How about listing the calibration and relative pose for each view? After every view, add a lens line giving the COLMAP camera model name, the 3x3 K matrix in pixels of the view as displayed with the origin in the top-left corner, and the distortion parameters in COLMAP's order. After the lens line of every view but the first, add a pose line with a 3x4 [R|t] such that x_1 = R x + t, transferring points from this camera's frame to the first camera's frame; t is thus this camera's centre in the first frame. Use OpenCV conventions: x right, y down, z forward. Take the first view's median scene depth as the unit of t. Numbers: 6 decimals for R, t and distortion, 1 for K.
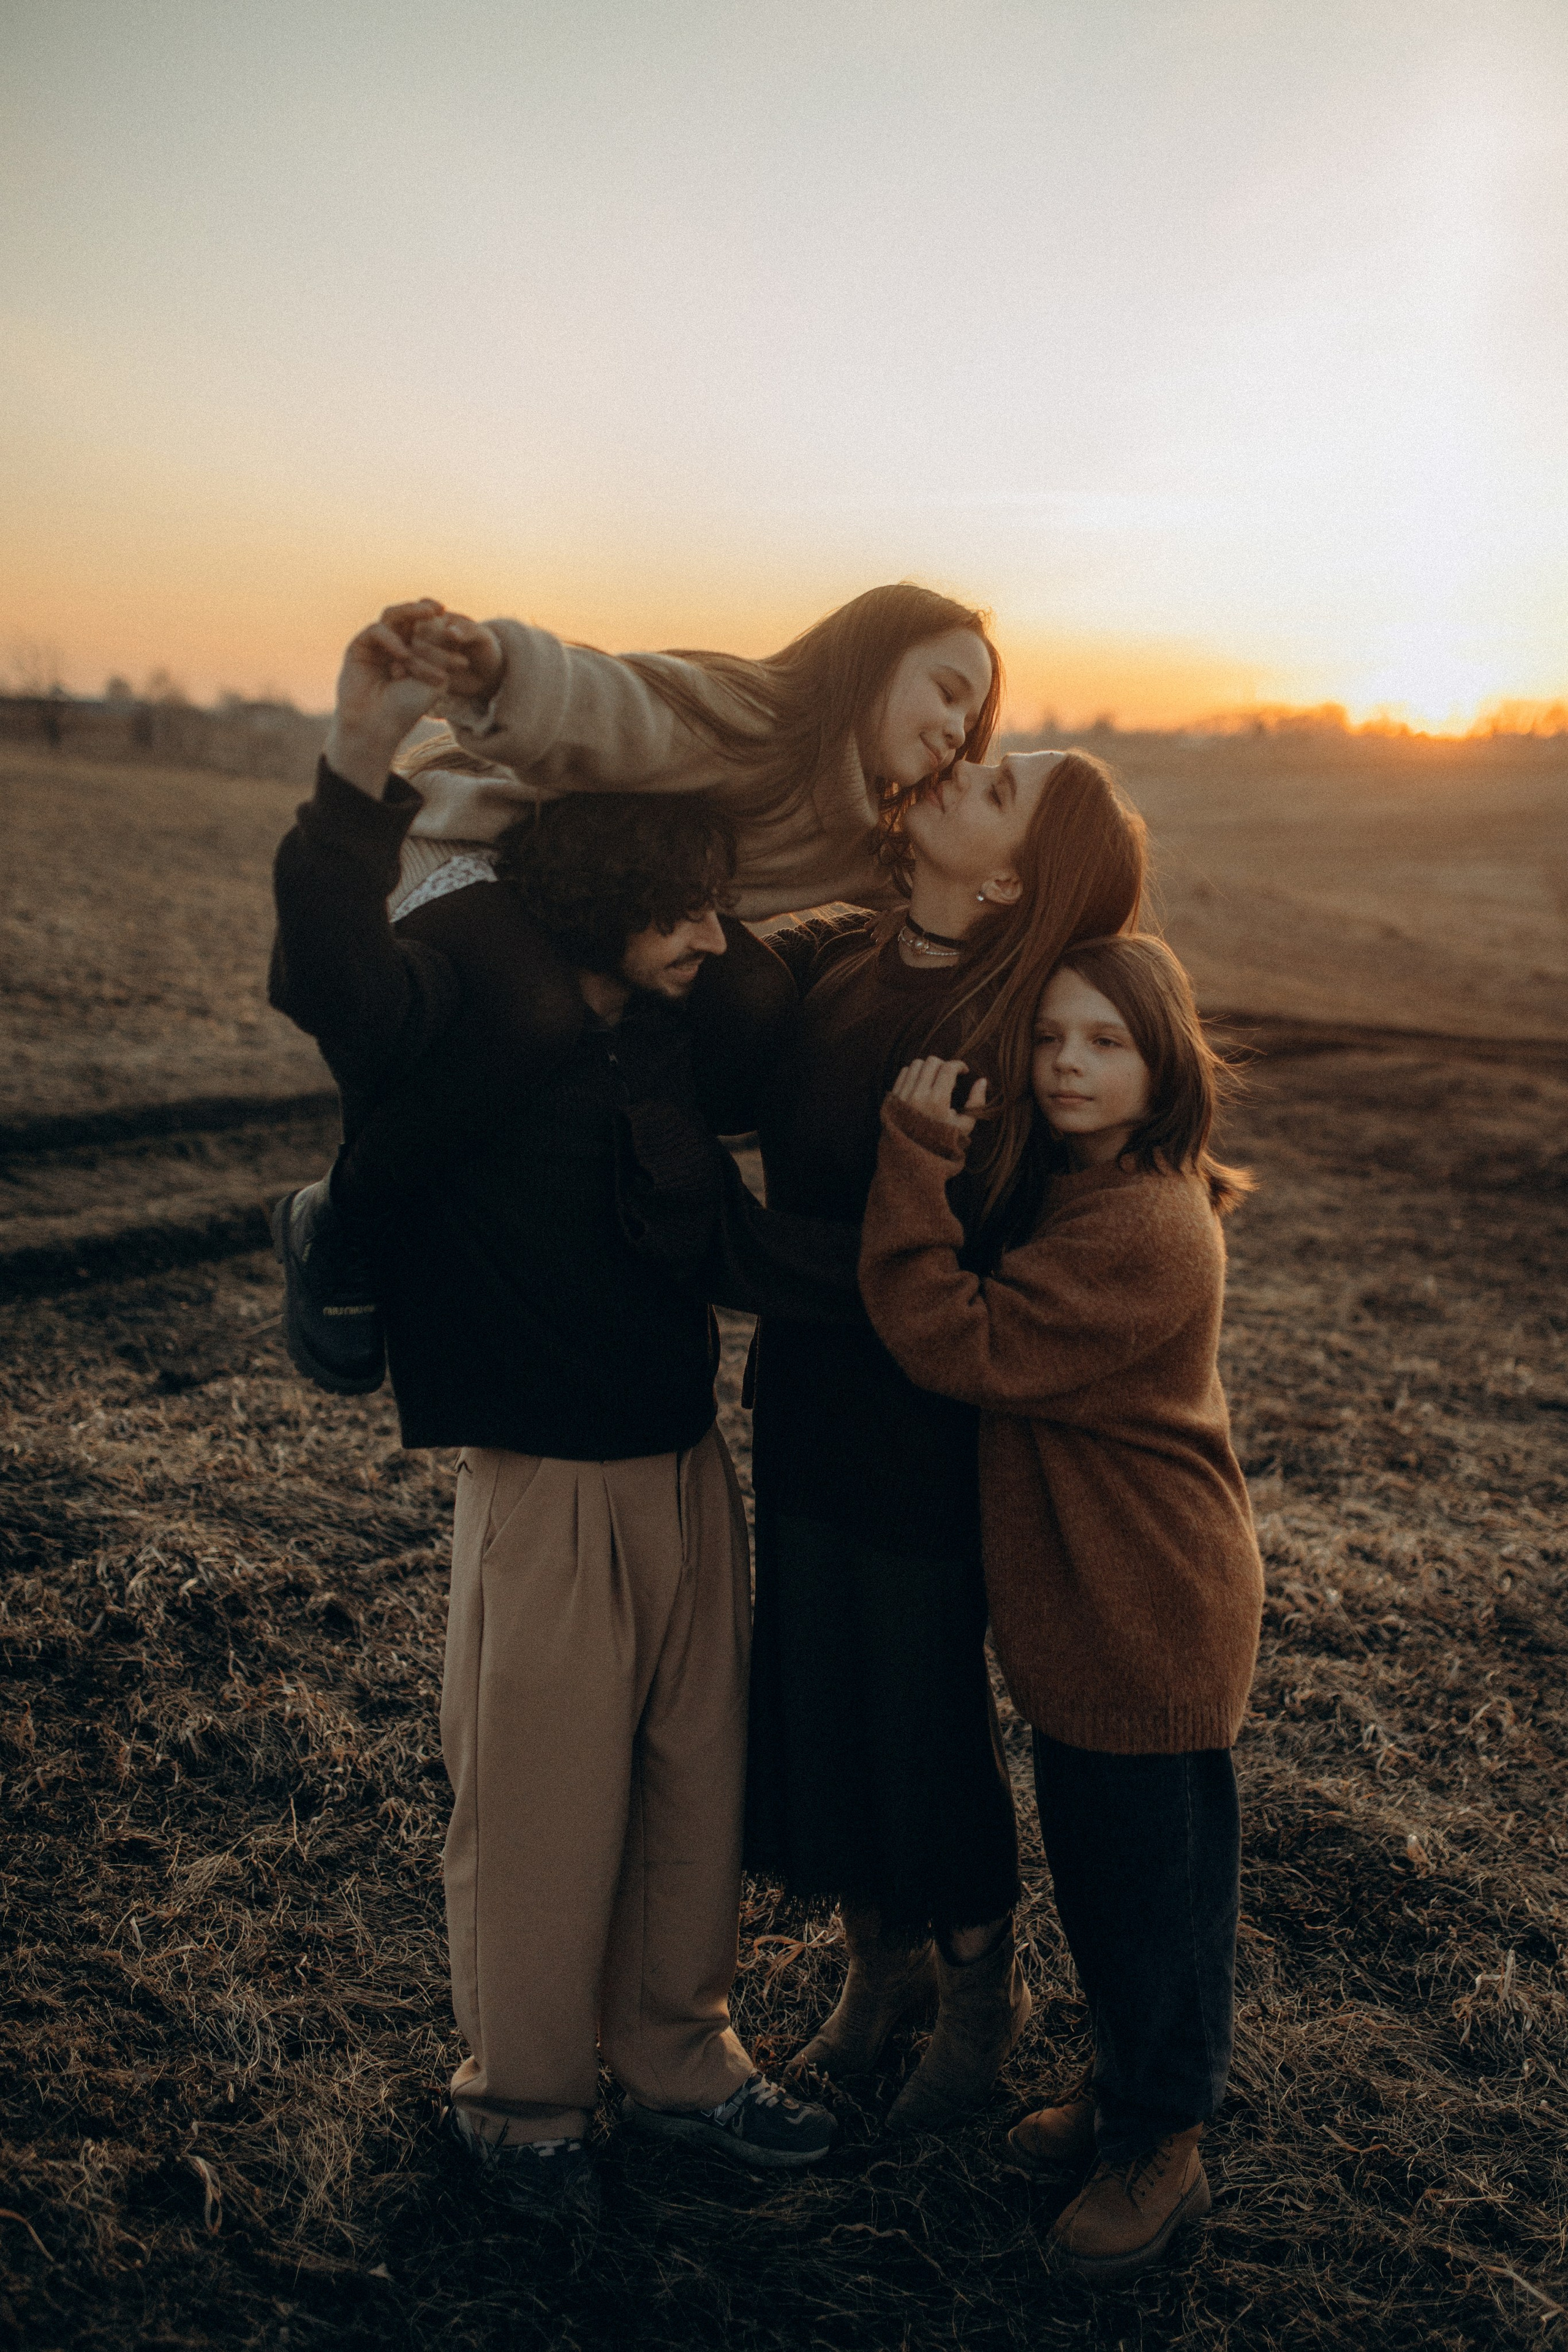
lens RADIAL K [[2226.6, 0, 804.0], [0, 2226.6, 1183.9], [0, 0, 1]] dist [0.071949, -0.156211]
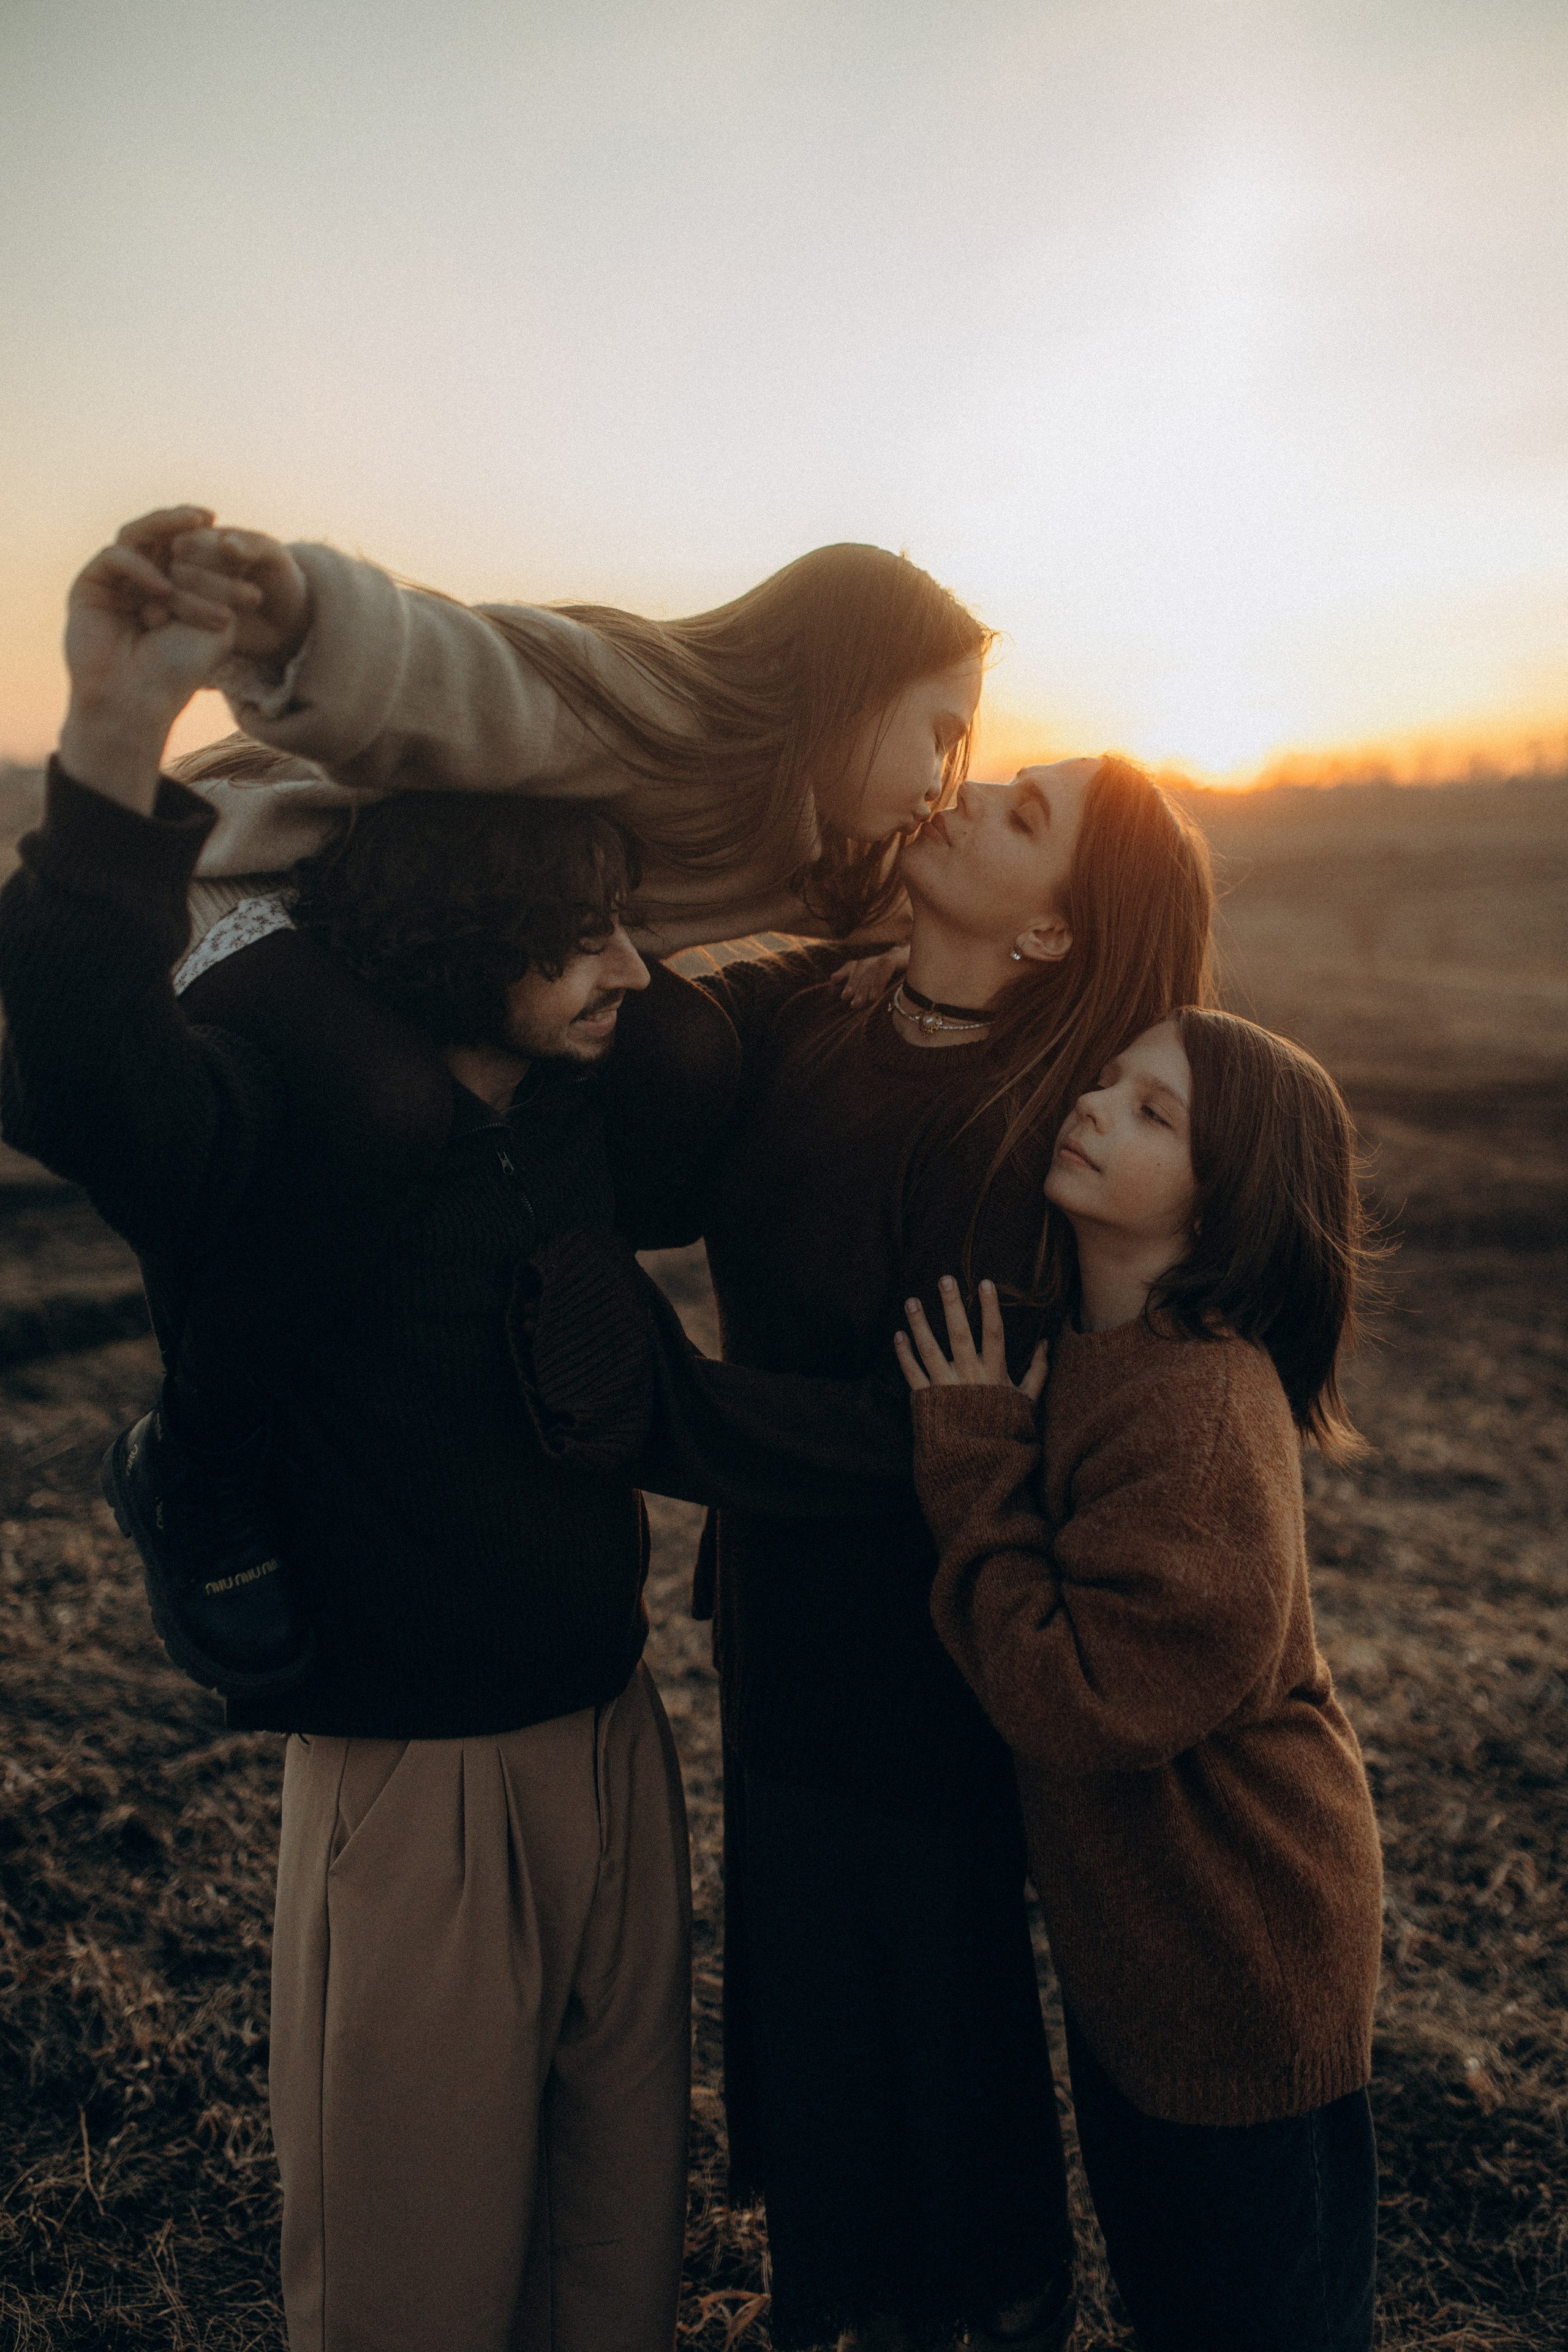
lens RADIAL K [[2213.1, 0, 838.6], [0, 2213.1, 1295.7], [0, 0, 1]] dist [0.005344, -0.024904]
pose [[0.994471, -0.033406, 0.099556, -0.031264], [0.030797, 0.999144, 0.027629, -0.020311], [-0.100393, -0.024410, 0.994648, 0.196644]]
